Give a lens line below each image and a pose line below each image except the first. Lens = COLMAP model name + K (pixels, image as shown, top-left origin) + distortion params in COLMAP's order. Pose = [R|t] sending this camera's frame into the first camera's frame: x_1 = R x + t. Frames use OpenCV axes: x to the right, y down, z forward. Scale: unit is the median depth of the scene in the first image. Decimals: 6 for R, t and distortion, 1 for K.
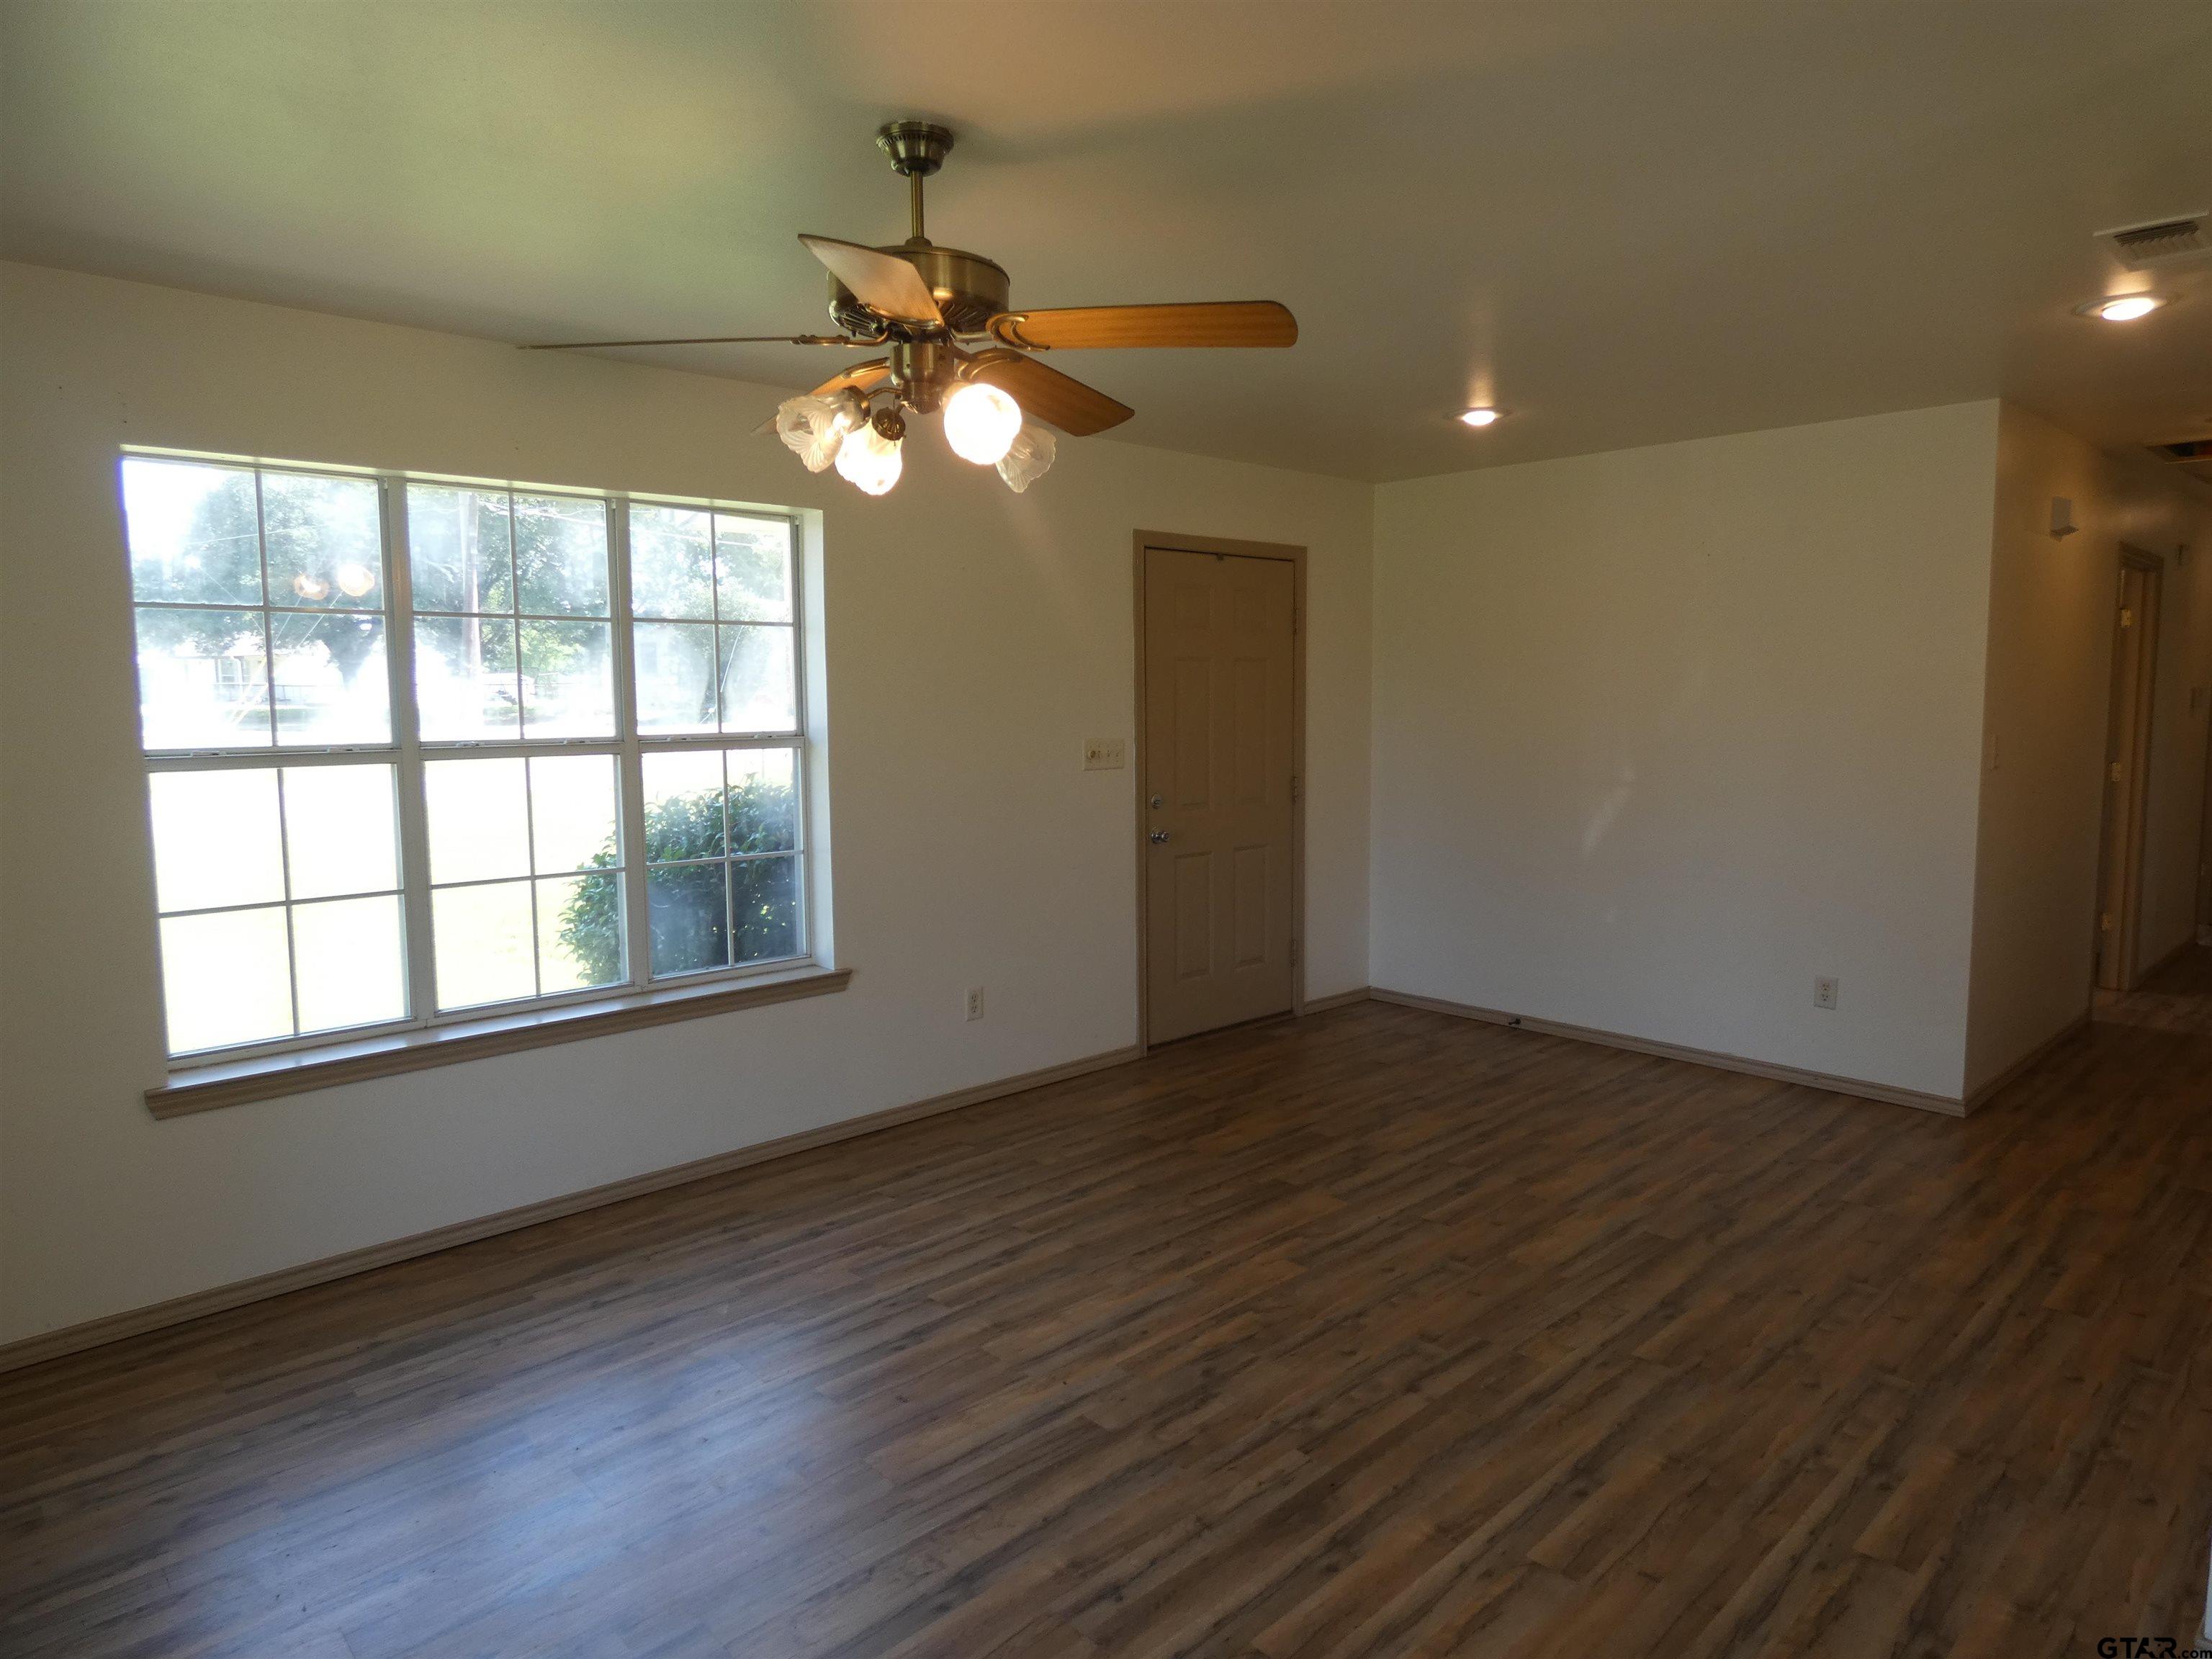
lens RADIAL K [[1330.3, 0, 1101.4], [0, 1330.3, 825.9], [0, 0, 1]] dist [0.007428, 0.000495]
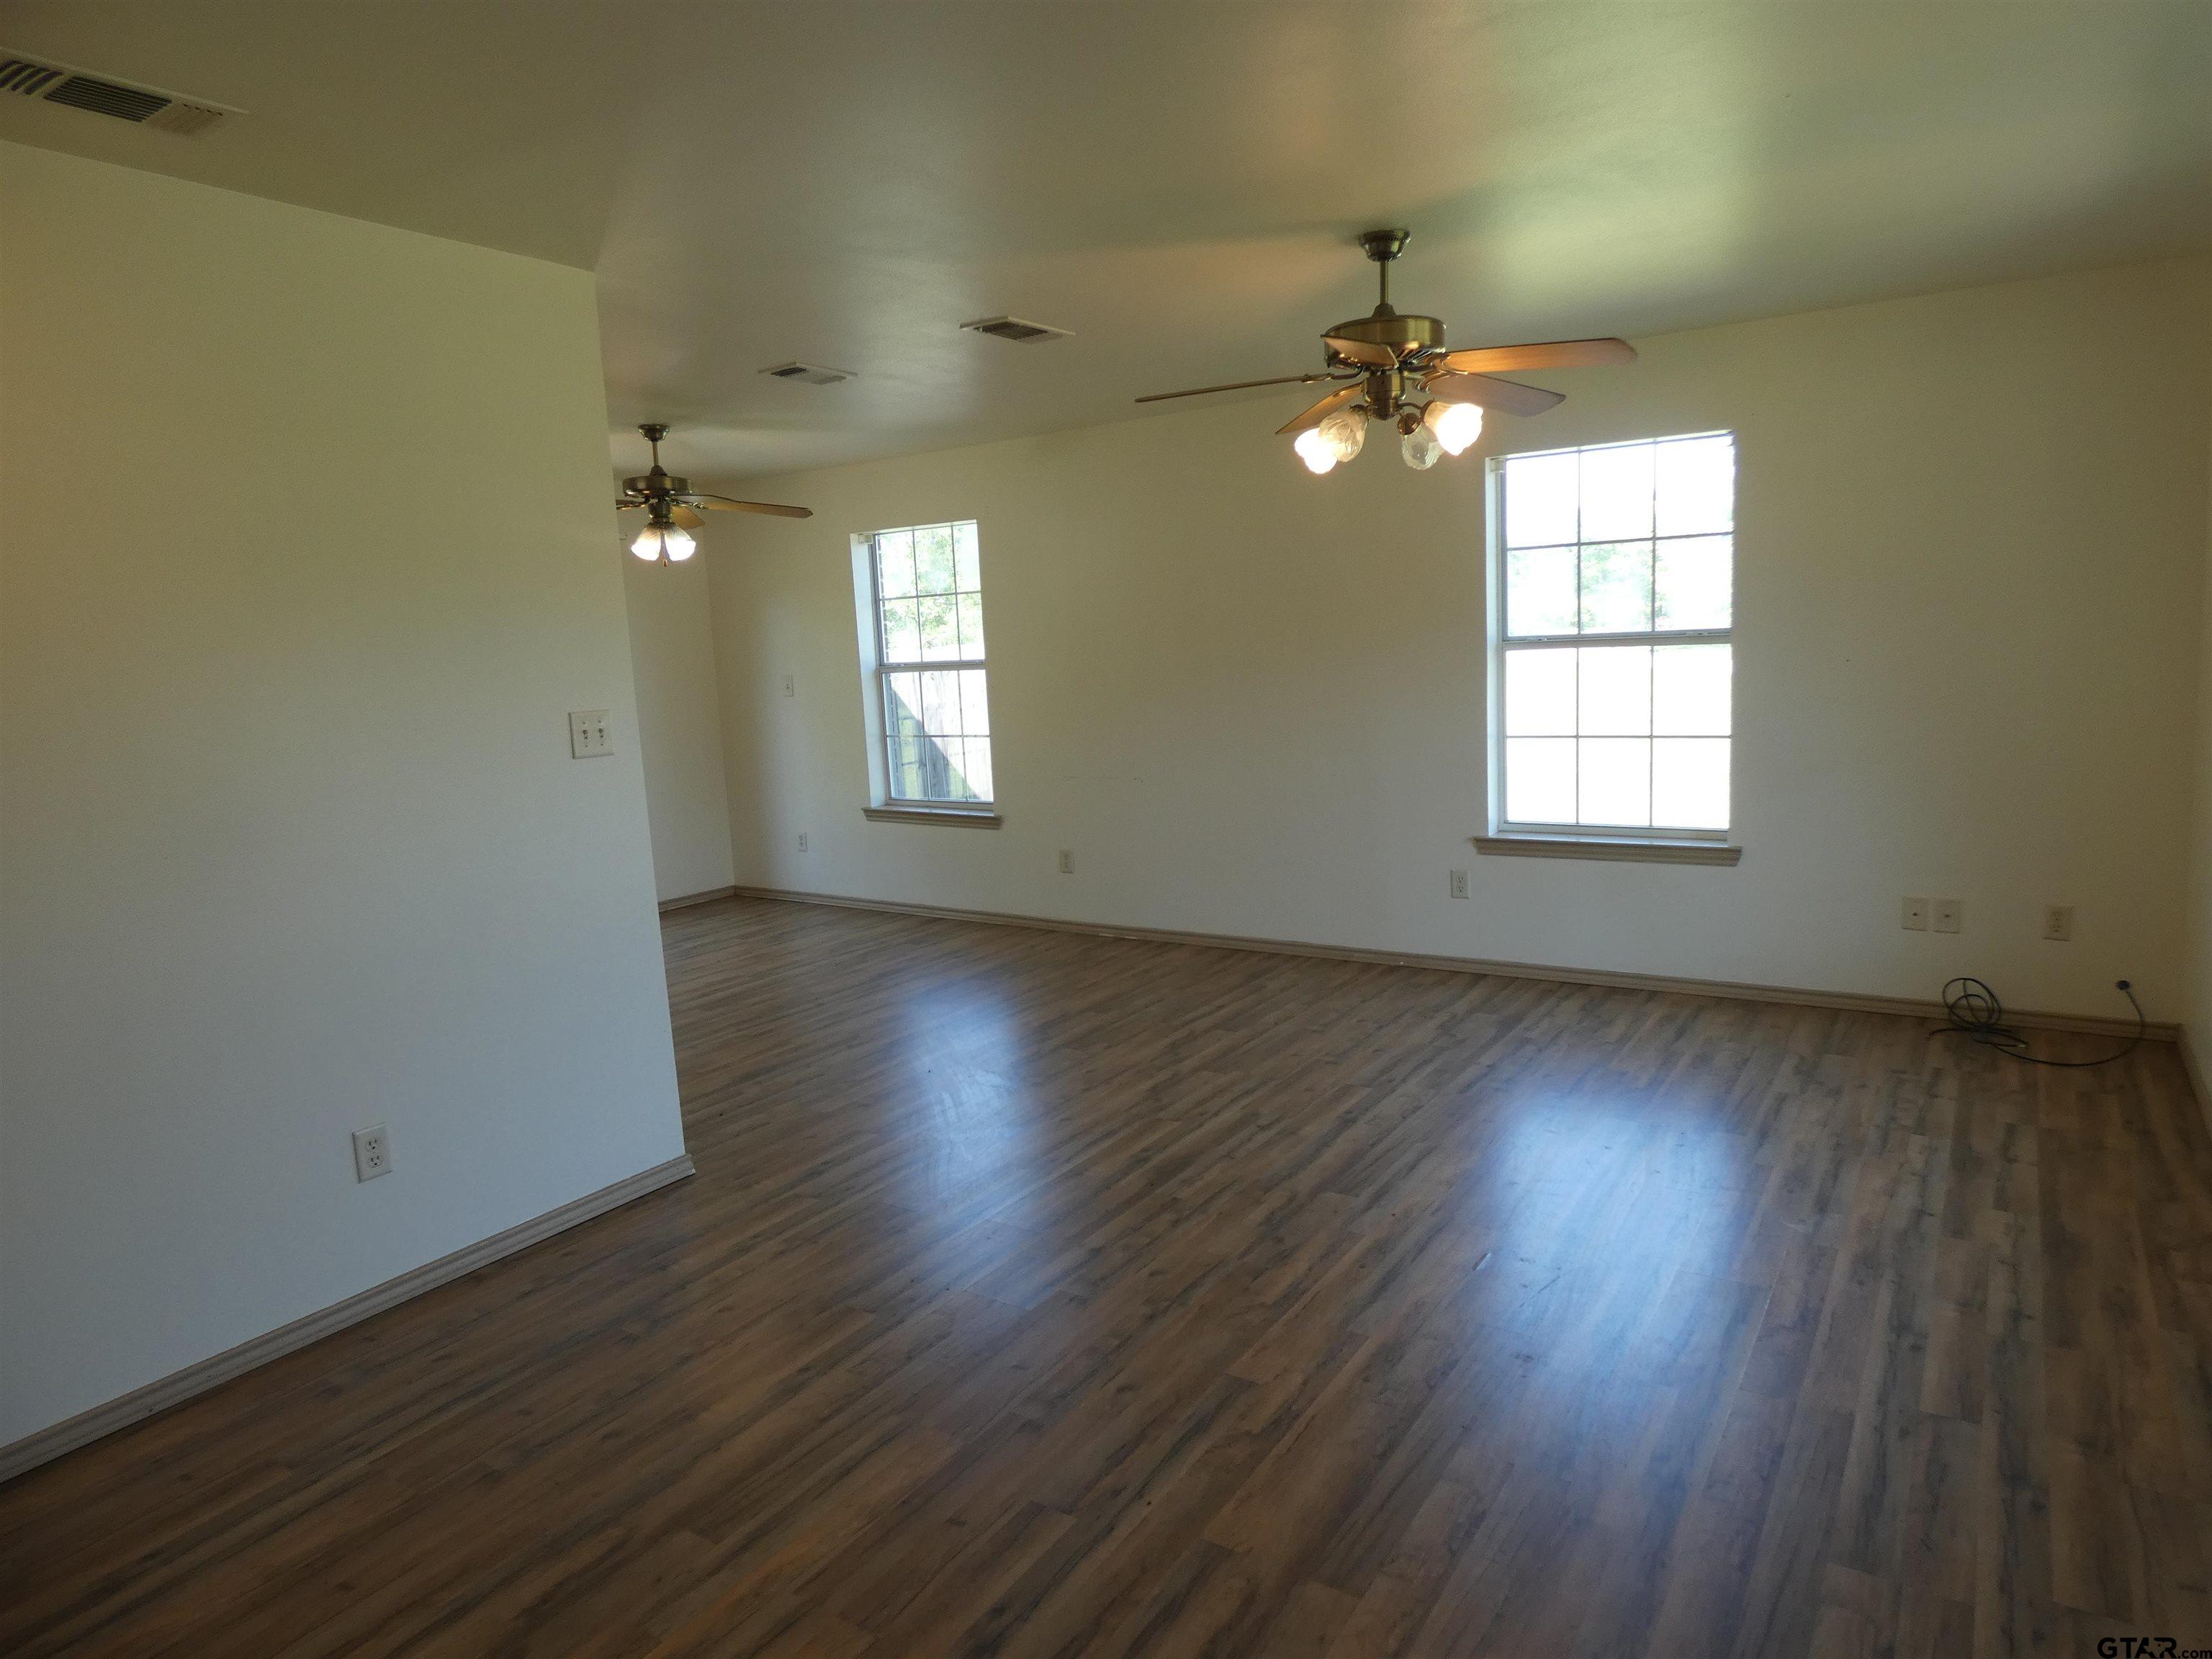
lens RADIAL K [[1330.3, 0, 1101.4], [0, 1330.3, 825.9], [0, 0, 1]] dist [0.007428, 0.000495]
pose [[-0.972842, 0.092986, -0.211974, 0.407236], [0.039169, 0.968689, 0.245170, -0.184150], [0.228134, 0.230208, -0.946023, 1.860463]]
